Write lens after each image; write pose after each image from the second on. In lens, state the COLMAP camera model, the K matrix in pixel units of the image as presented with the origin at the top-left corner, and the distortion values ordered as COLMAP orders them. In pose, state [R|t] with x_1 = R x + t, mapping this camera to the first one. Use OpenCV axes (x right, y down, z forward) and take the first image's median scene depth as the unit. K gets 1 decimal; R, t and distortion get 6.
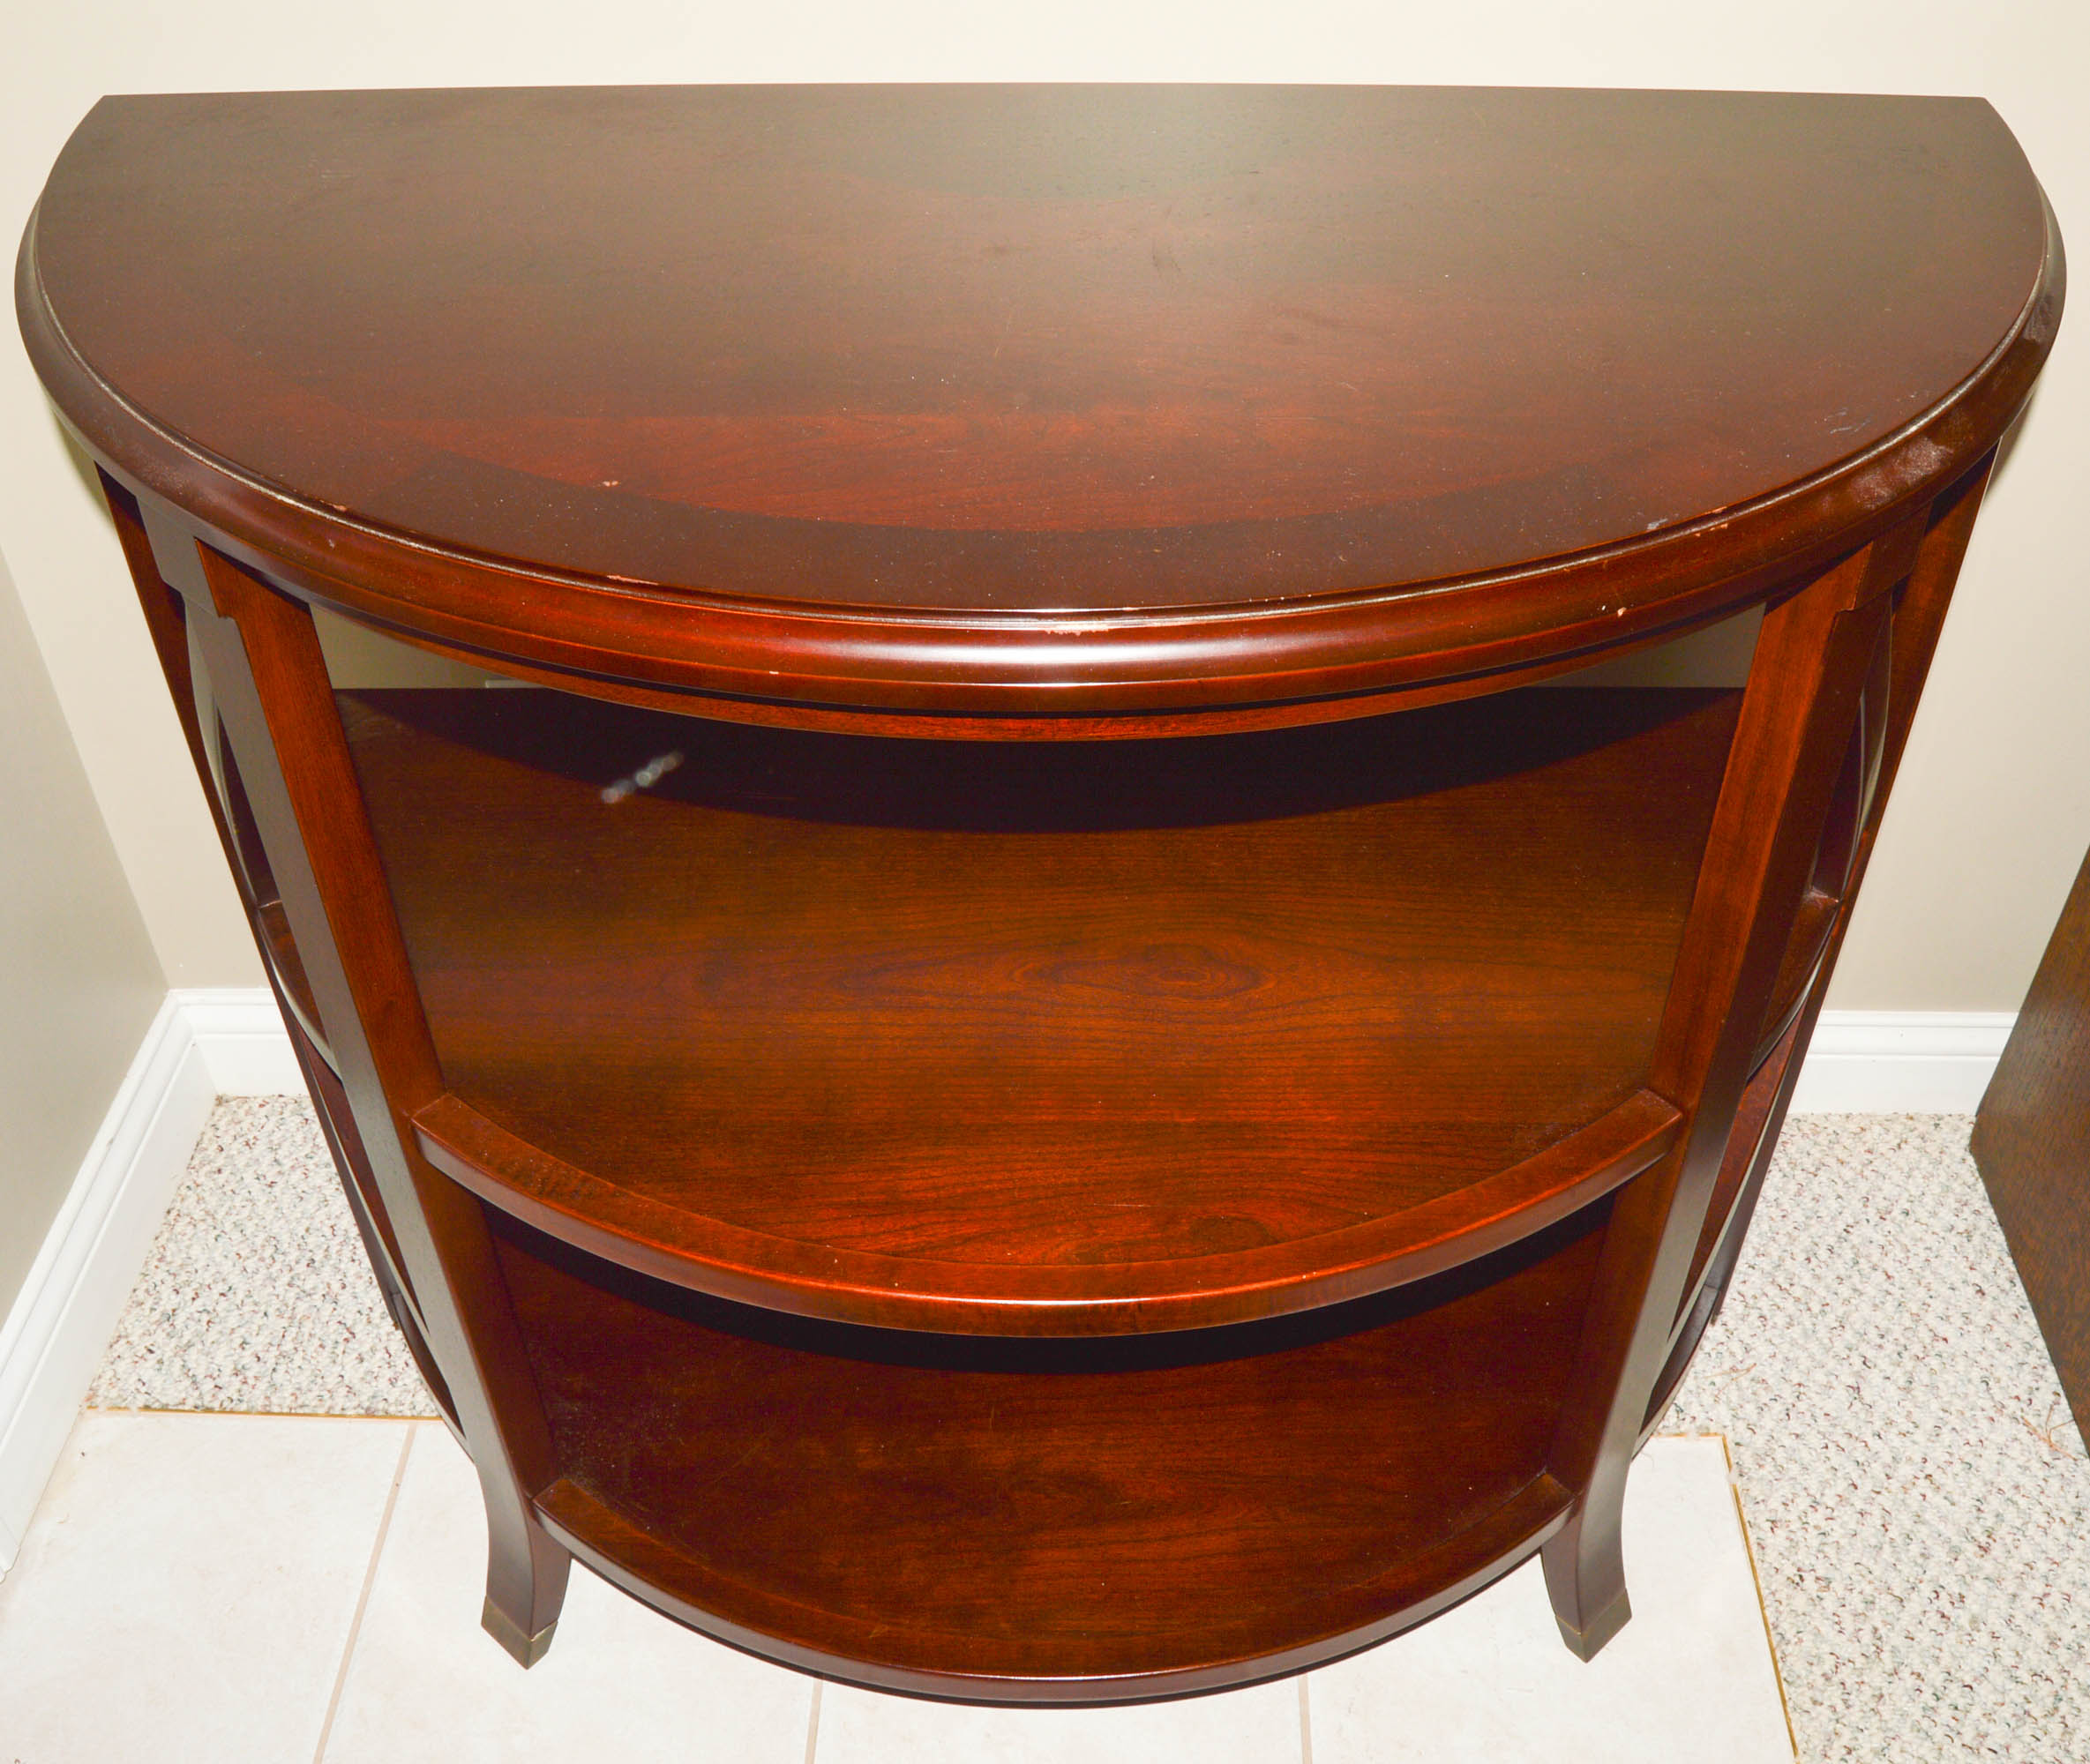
lens RADIAL K [[2032.7, 0, 1064.4], [0, 2032.7, 881.7], [0, 0, 1]] dist [-0.047619, 0.000000]
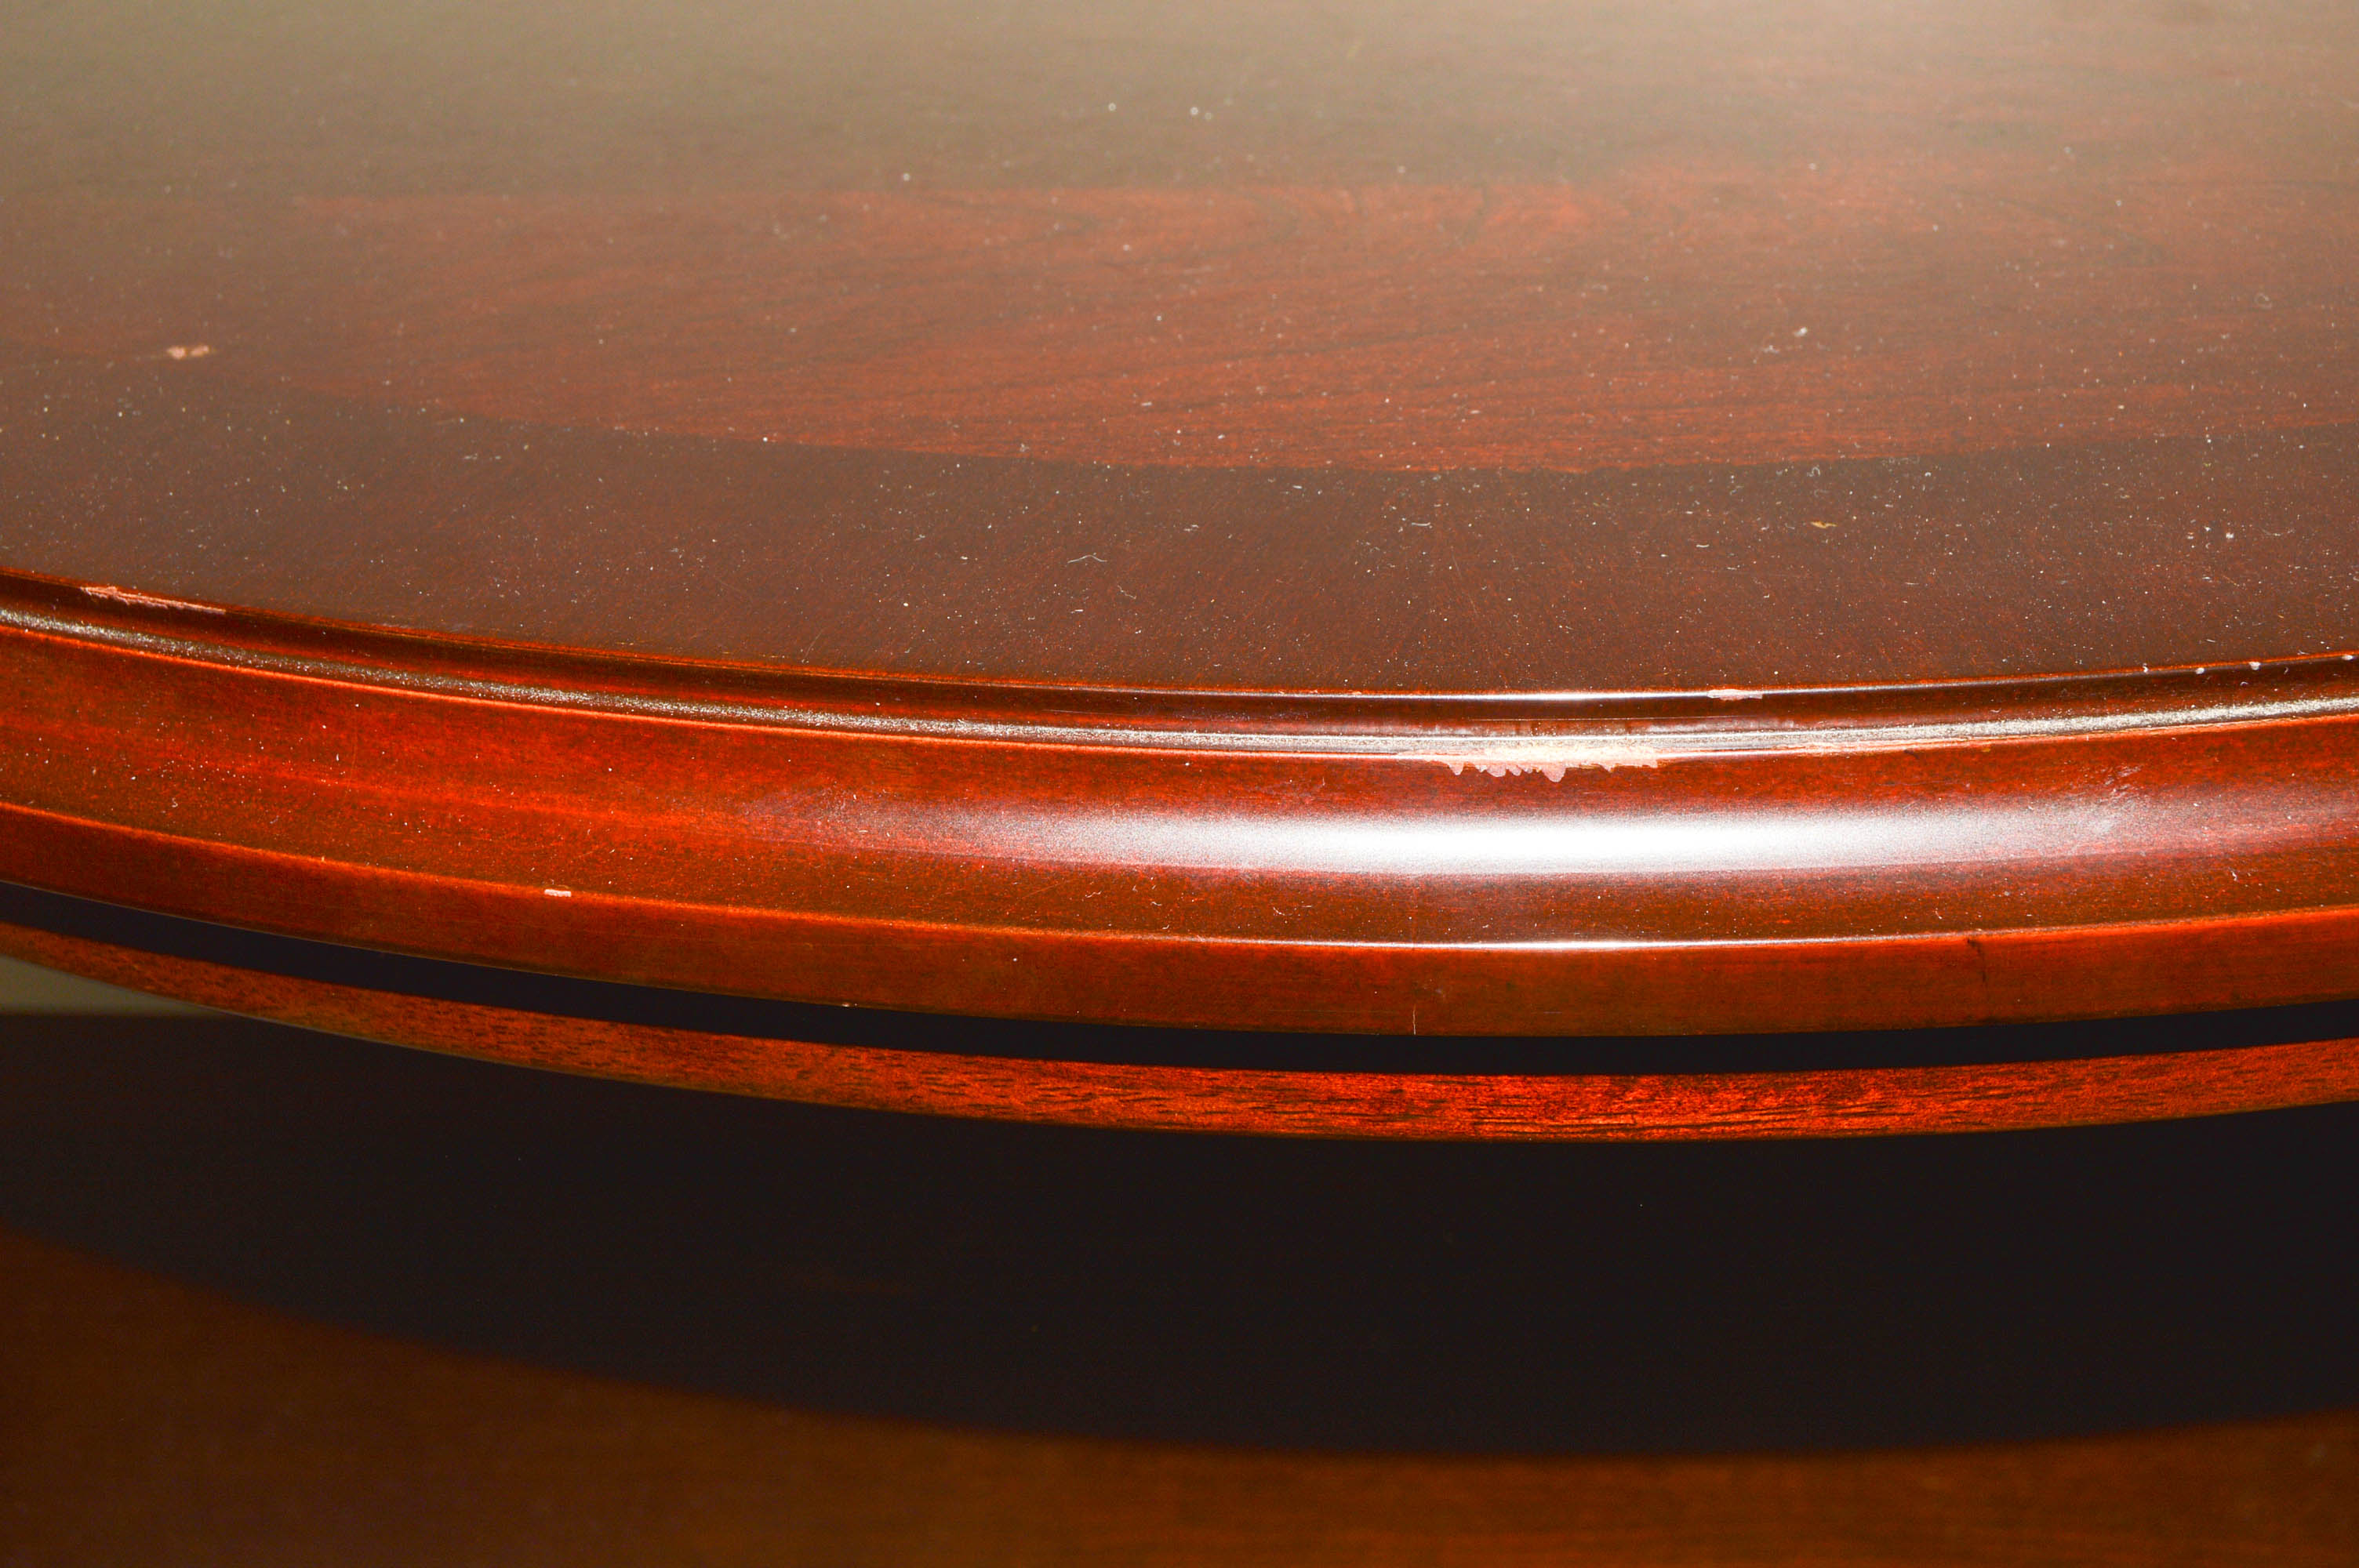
lens RADIAL K [[3878.0, 0, 1182.1], [0, 3878.0, 790.1], [0, 0, 1]] dist [-0.078375, 0.000000]
pose [[0.994343, 0.012923, -0.105428, 0.011776], [-0.030349, 0.985758, -0.165408, -0.024153], [0.101788, 0.167672, 0.980574, 0.428940]]
